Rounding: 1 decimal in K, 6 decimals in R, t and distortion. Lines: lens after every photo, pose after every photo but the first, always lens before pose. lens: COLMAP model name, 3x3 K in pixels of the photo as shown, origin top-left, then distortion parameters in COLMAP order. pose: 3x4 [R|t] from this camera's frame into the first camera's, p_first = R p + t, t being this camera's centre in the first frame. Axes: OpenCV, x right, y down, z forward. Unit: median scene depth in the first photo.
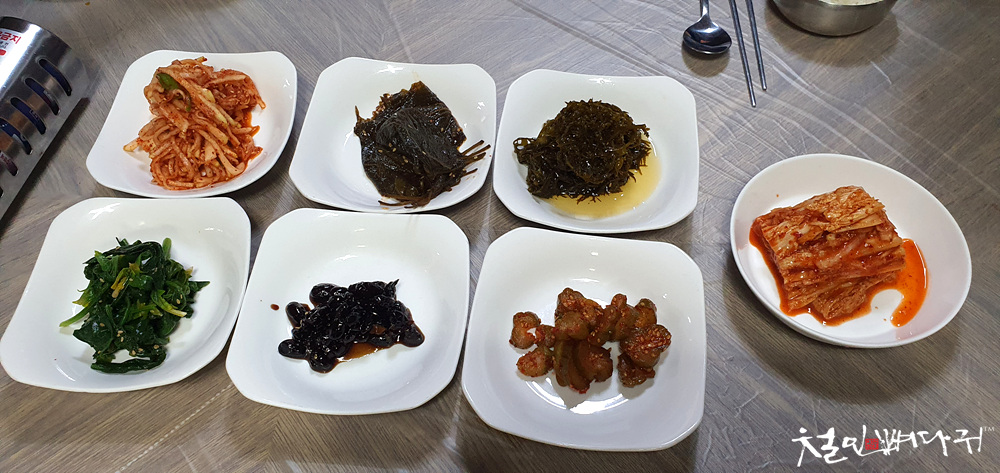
lens RADIAL K [[723.7, 0, 500.0], [0, 723.7, 236.5], [0, 0, 1]] dist [-0.062886, 0.001348]
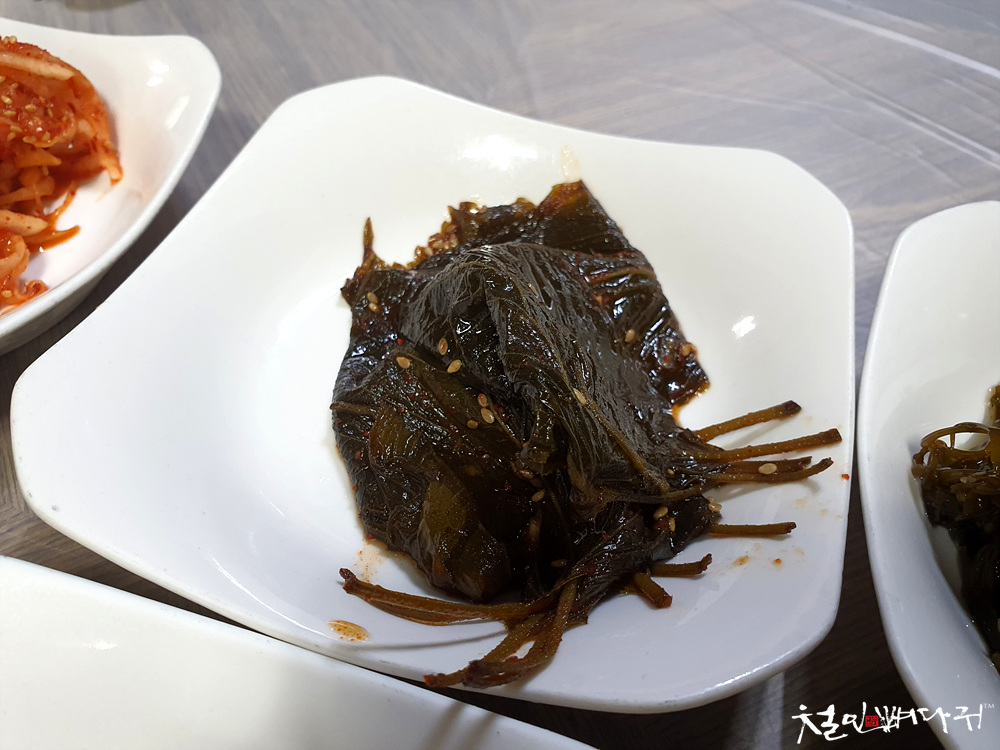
lens RADIAL K [[767.8, 0, 500.0], [0, 767.8, 375.0], [0, 0, 1]] dist [0.006617, 0.004637]
pose [[0.976239, 0.194122, -0.096299, -0.098865], [-0.205545, 0.970259, -0.127859, -0.083355], [0.068615, 0.144615, 0.987106, 0.695126]]
